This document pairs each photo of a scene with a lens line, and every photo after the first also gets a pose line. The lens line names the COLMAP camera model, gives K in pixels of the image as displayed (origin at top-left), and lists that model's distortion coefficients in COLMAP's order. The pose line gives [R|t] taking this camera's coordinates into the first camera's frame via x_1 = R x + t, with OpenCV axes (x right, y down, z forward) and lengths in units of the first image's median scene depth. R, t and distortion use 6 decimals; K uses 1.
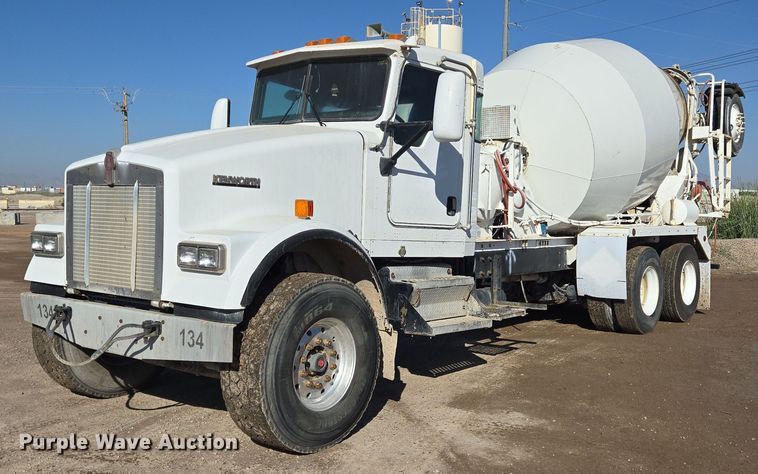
lens RADIAL K [[805.5, 0, 398.4], [0, 805.5, 237.2], [0, 0, 1]] dist [0.017637, 0.012988]
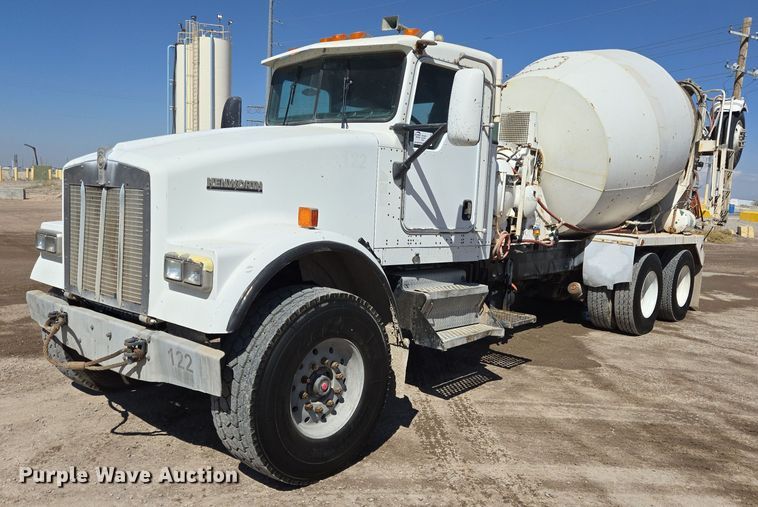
lens RADIAL K [[676.5, 0, 379.0], [0, 676.5, 253.5], [0, 0, 1]] dist [-0.041309, -0.003048]
pose [[0.998860, 0.025111, -0.040596, -0.005605], [-0.023434, 0.998873, 0.041263, -0.023973], [0.041586, -0.040265, 0.998323, 0.216800]]
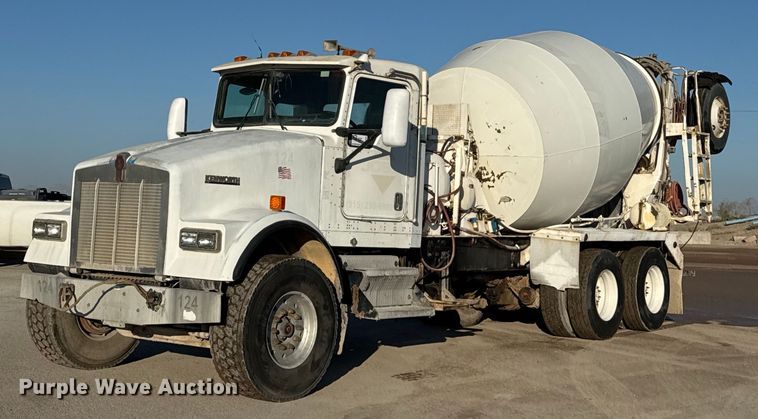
lens RADIAL K [[1229.3, 0, 379.0], [0, 1229.3, 209.5], [0, 0, 1]] dist [-0.000896, 0.009086]
pose [[0.999063, 0.010396, 0.042021, -0.035612], [-0.008741, 0.999186, -0.039382, 0.041234], [-0.042396, 0.038978, 0.998340, -0.761546]]
